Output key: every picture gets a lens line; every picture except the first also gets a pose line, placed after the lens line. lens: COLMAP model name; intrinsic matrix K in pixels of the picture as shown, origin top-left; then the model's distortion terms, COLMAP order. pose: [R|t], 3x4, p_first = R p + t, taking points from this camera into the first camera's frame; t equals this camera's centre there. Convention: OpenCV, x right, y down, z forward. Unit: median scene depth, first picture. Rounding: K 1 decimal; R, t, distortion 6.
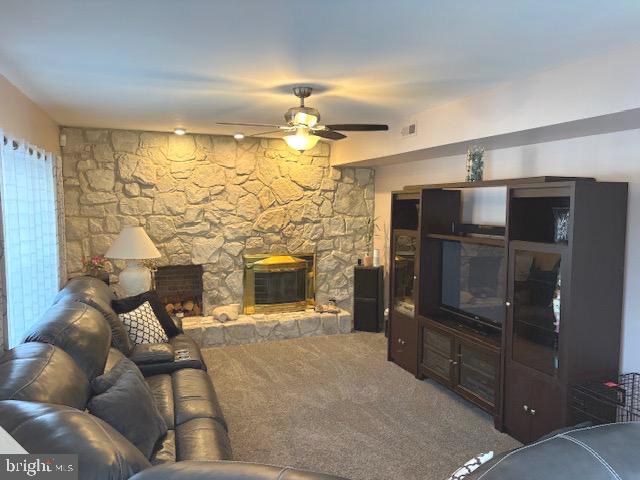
lens RADIAL K [[487.0, 0, 317.7], [0, 487.0, 240.7], [0, 0, 1]] dist [0.041060, -0.035898]
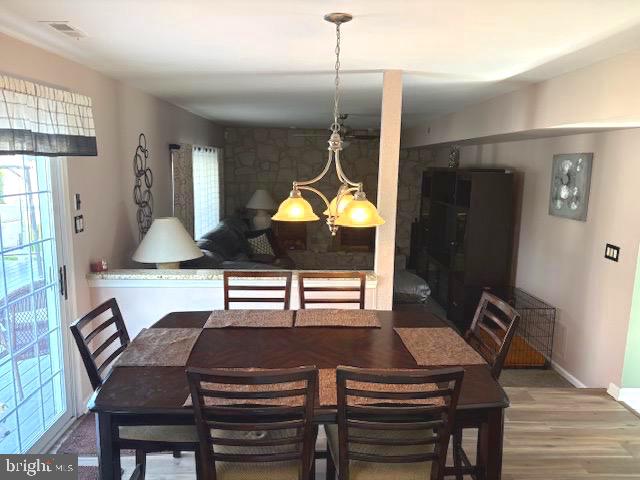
lens RADIAL K [[487.0, 0, 319.9], [0, 487.0, 240.3], [0, 0, 1]] dist [0.041060, -0.035898]
pose [[0.951009, 0.054891, -0.304251, 0.364045], [-0.034327, 0.996775, 0.072535, 0.017847], [0.307252, -0.058537, 0.949826, -0.579821]]
